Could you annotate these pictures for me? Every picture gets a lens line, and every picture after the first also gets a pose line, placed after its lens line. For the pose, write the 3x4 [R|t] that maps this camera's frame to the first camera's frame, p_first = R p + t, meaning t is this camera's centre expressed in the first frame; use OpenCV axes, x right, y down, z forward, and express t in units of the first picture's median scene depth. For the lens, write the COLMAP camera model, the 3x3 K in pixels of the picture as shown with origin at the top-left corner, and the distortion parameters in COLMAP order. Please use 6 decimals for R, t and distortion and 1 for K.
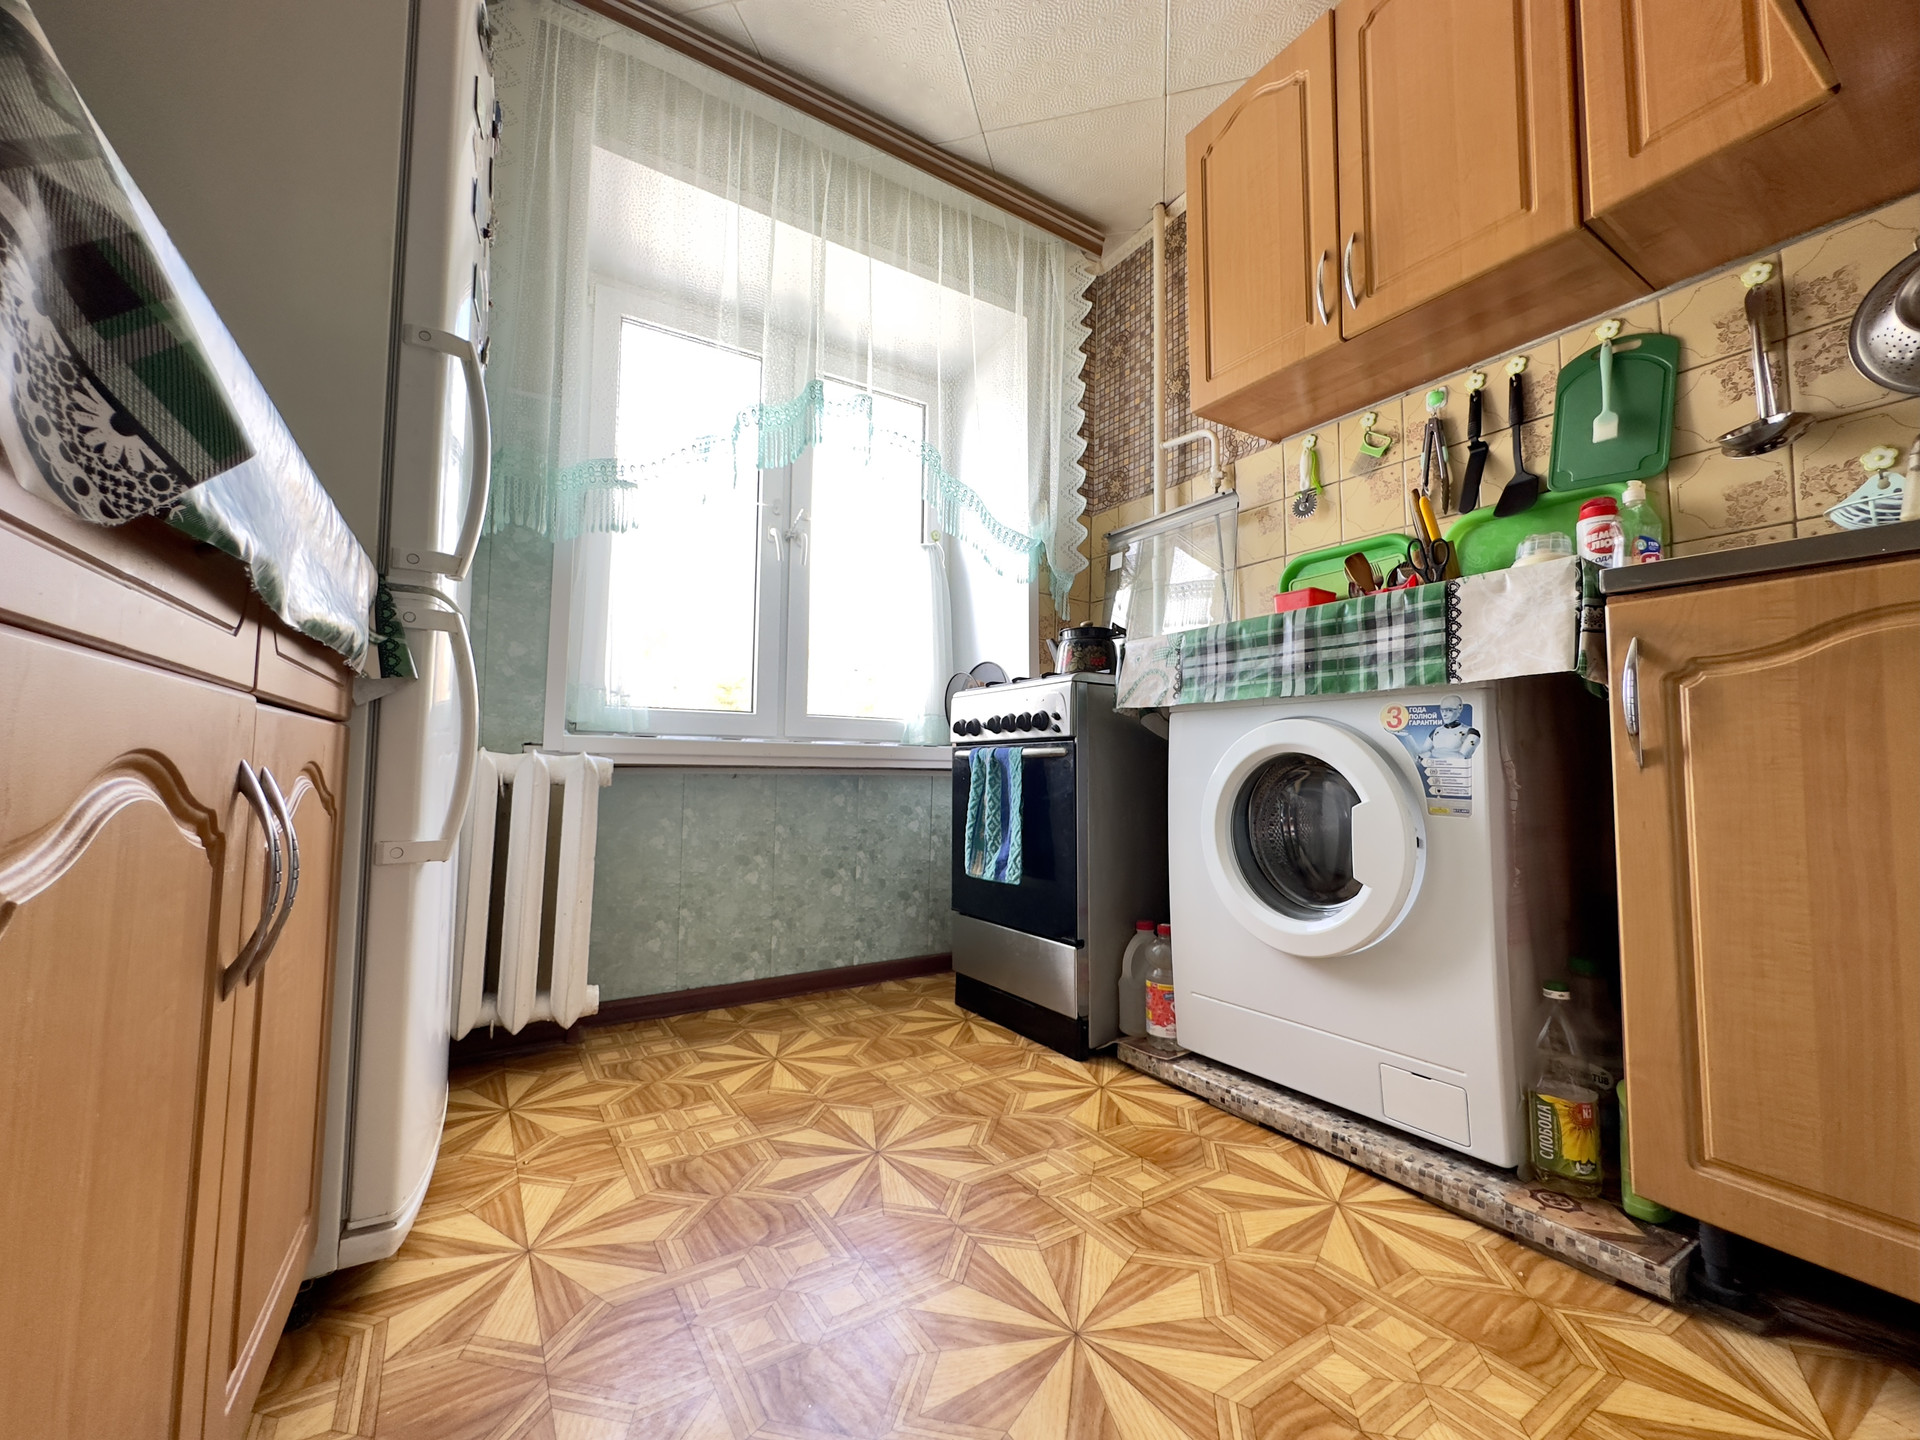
lens RADIAL K [[765.0, 0, 948.5], [0, 765.0, 721.8], [0, 0, 1]] dist [-0.003074, 0.000710]
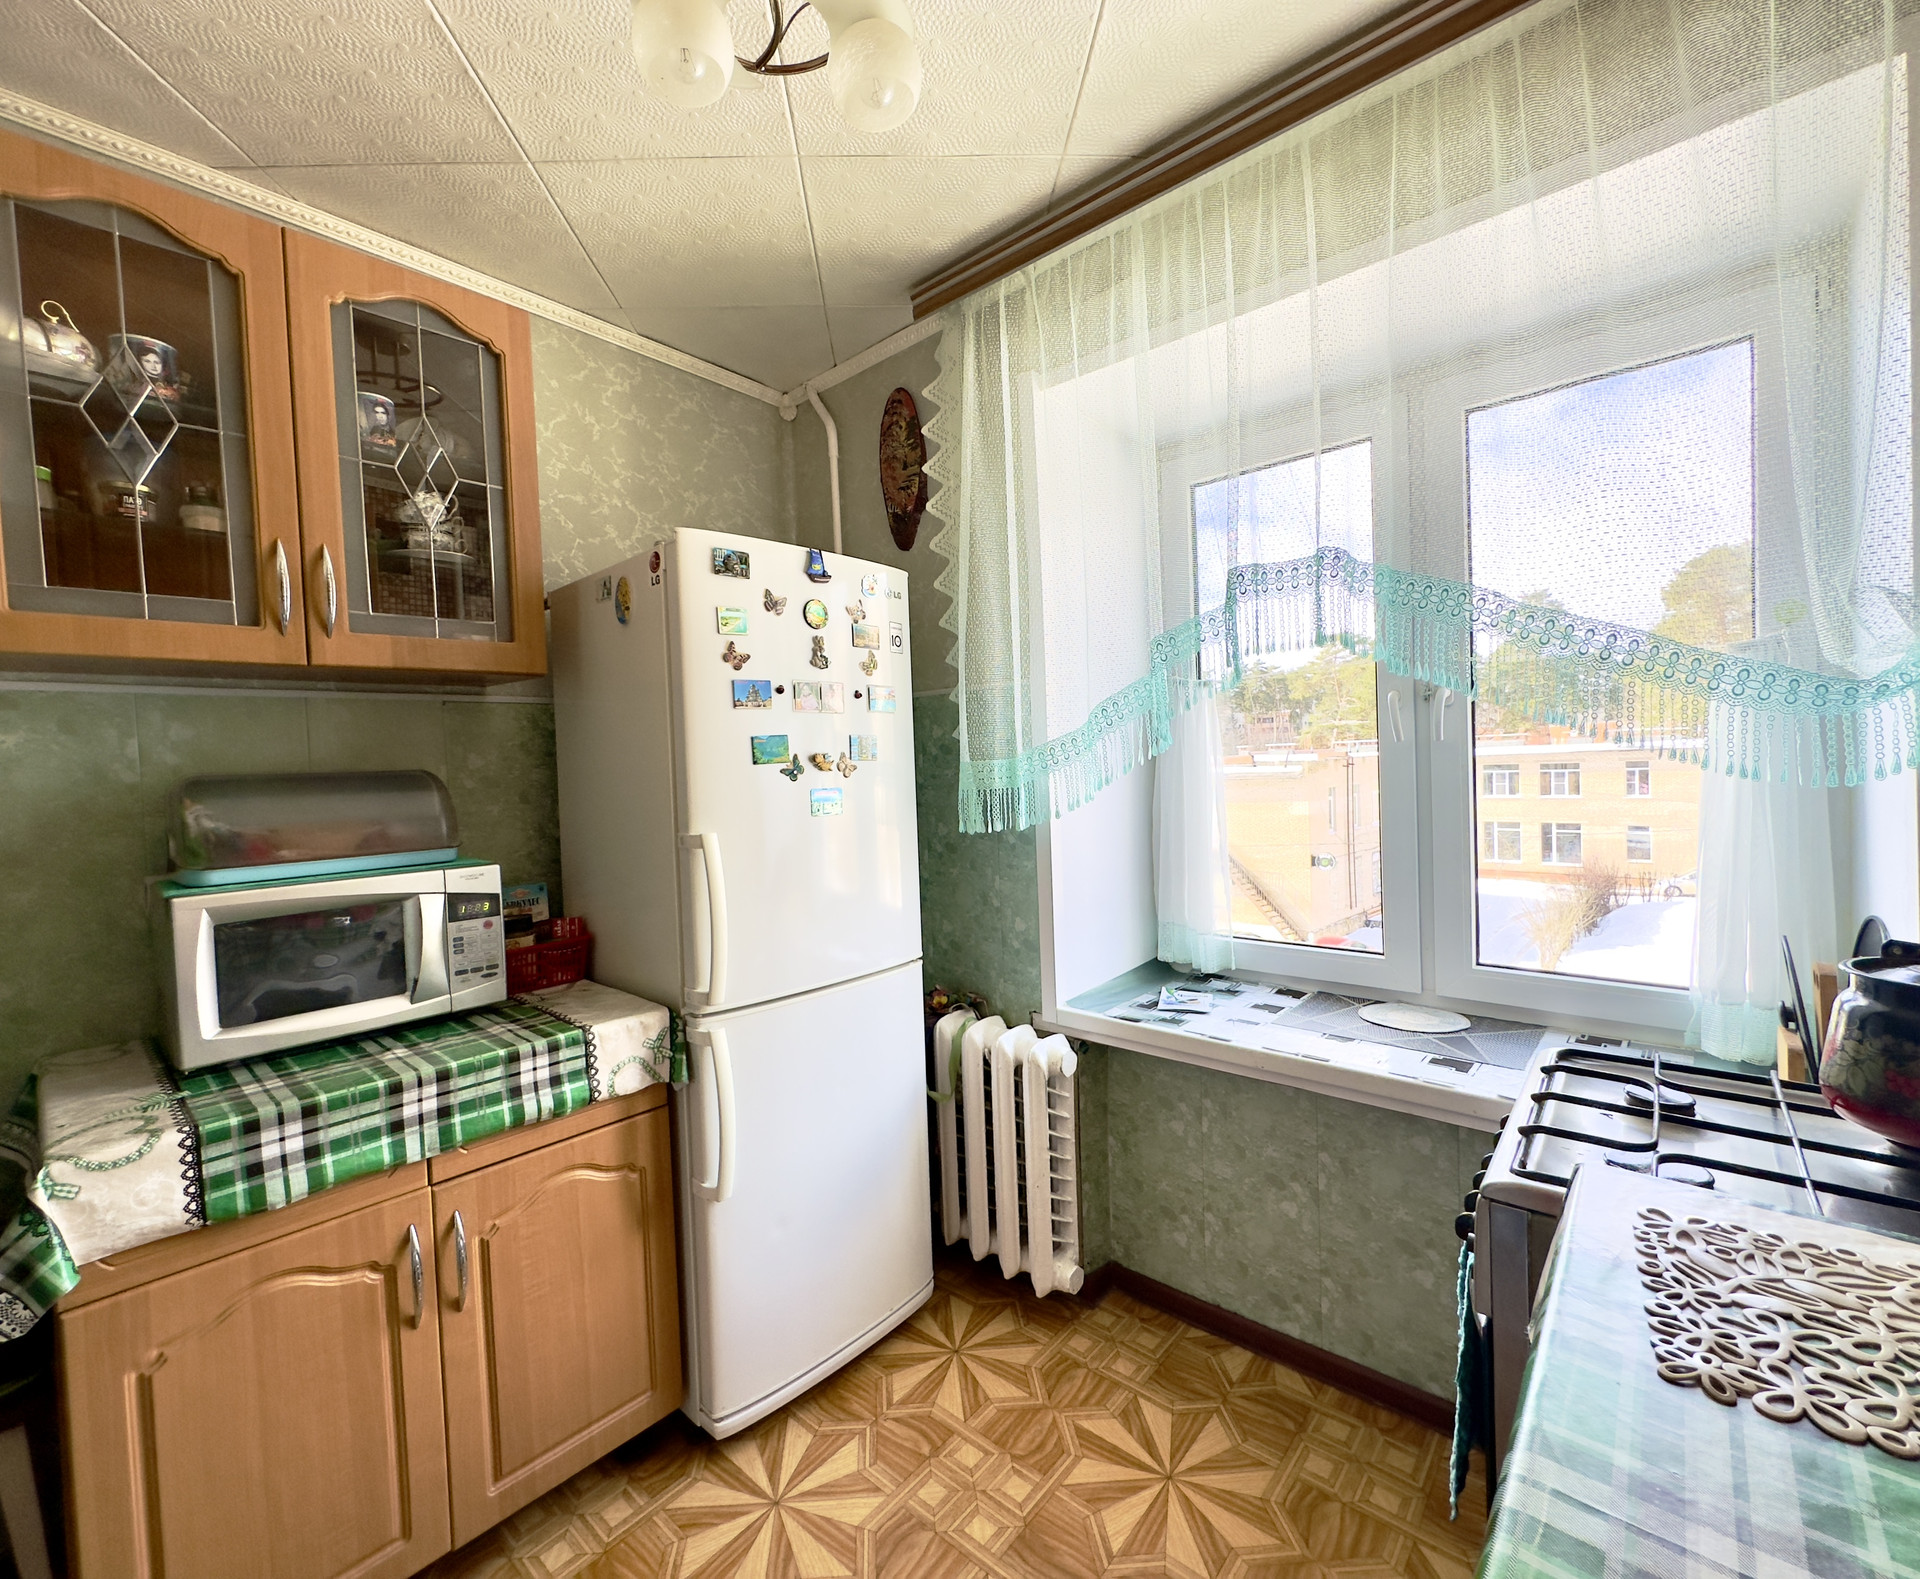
lens RADIAL K [[838.8, 0, 943.1], [0, 838.8, 784.6], [0, 0, 1]] dist [-0.002270, -0.000155]
pose [[0.274037, 0.009643, -0.961671, 0.545373], [0.102695, 0.993939, 0.039231, -0.346557], [0.956220, -0.109509, 0.271386, 0.585413]]
